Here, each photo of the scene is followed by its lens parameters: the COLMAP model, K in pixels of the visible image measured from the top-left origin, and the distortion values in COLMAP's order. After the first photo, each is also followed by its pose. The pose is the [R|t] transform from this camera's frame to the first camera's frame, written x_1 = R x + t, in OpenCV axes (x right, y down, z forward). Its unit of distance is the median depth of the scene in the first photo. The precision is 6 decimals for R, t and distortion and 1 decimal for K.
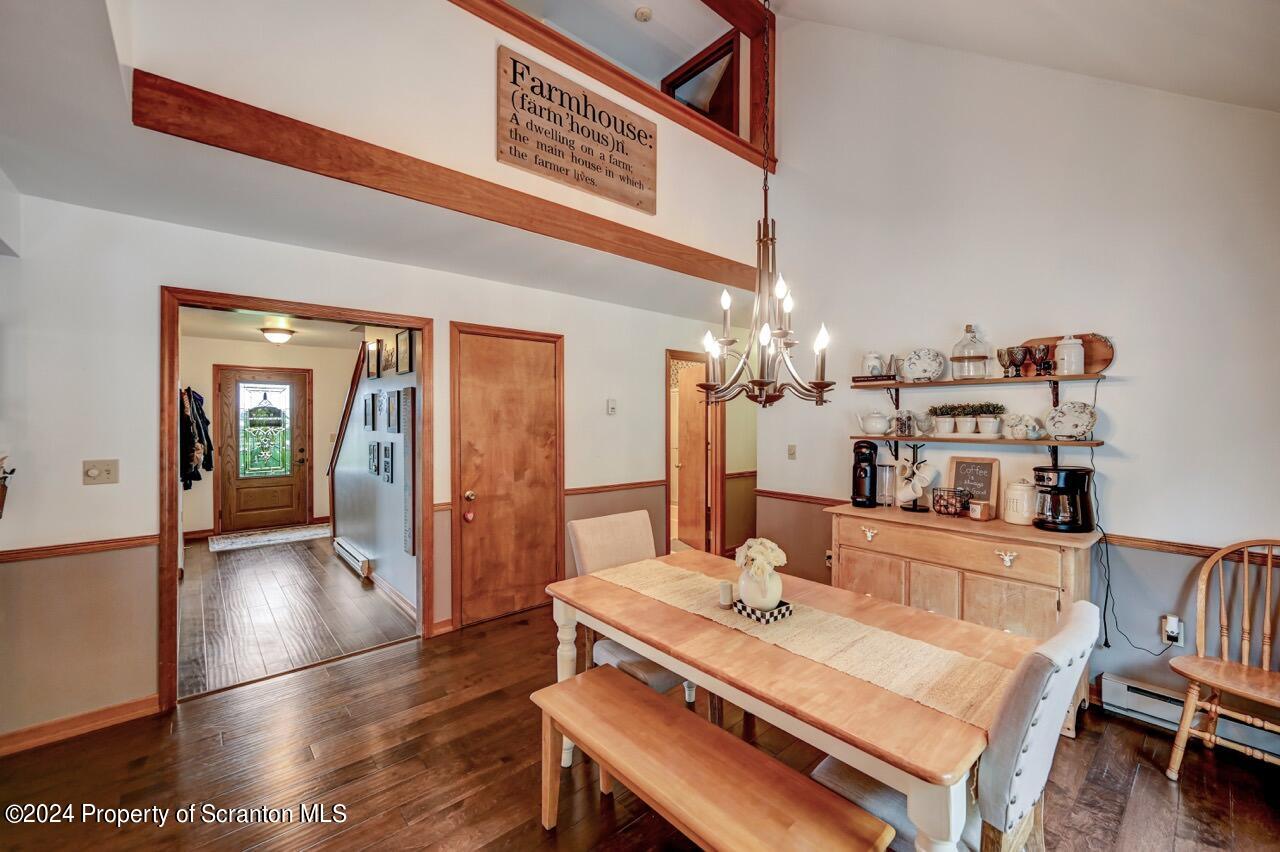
lens RADIAL K [[515.0, 0, 644.1], [0, 515.0, 422.0], [0, 0, 1]] dist [0.000733, 0.000509]
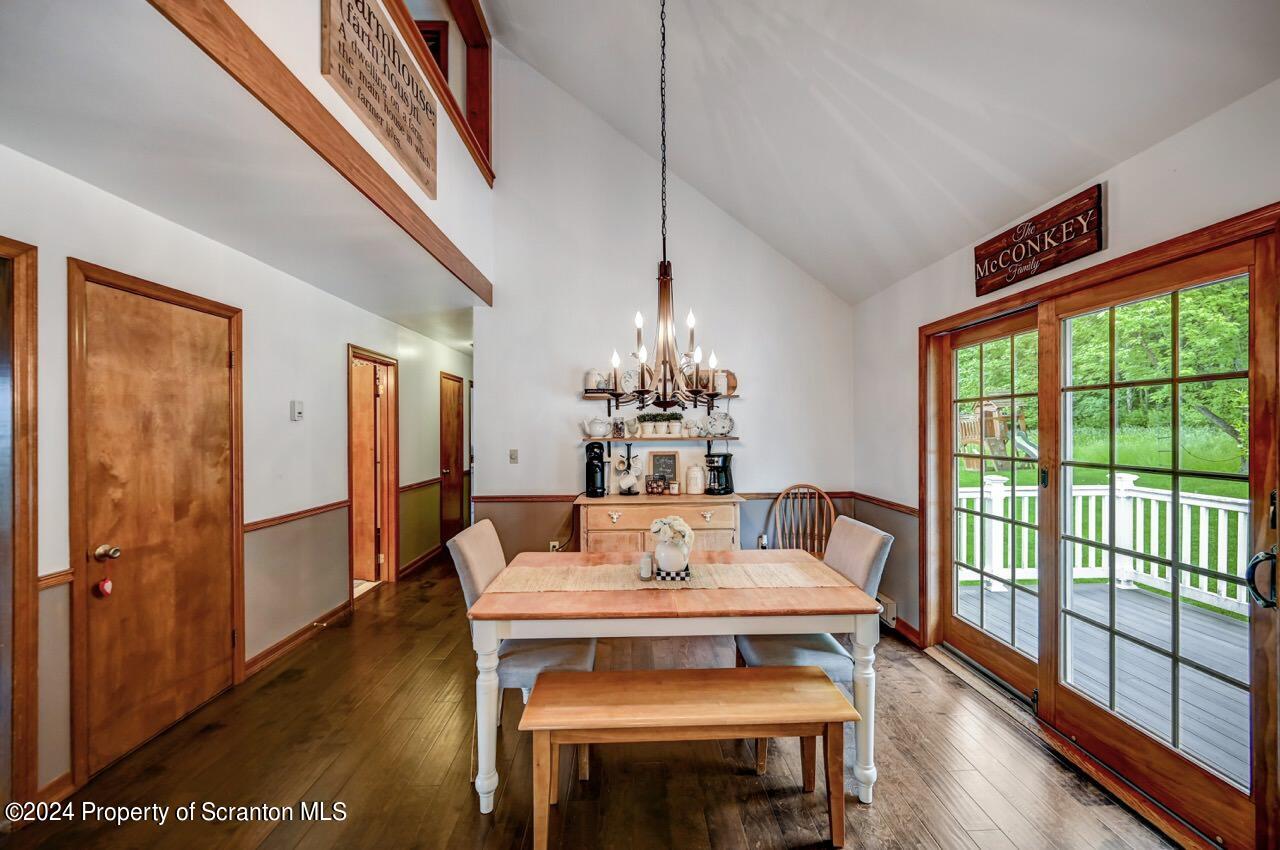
lens RADIAL K [[515.0, 0, 645.8], [0, 515.0, 424.1], [0, 0, 1]] dist [0.000733, 0.000509]
pose [[0.638439, -0.000555, 0.769672, -0.386699], [0.015471, 0.999807, -0.012112, 0.009405], [-0.769517, 0.019640, 0.638324, 0.123108]]
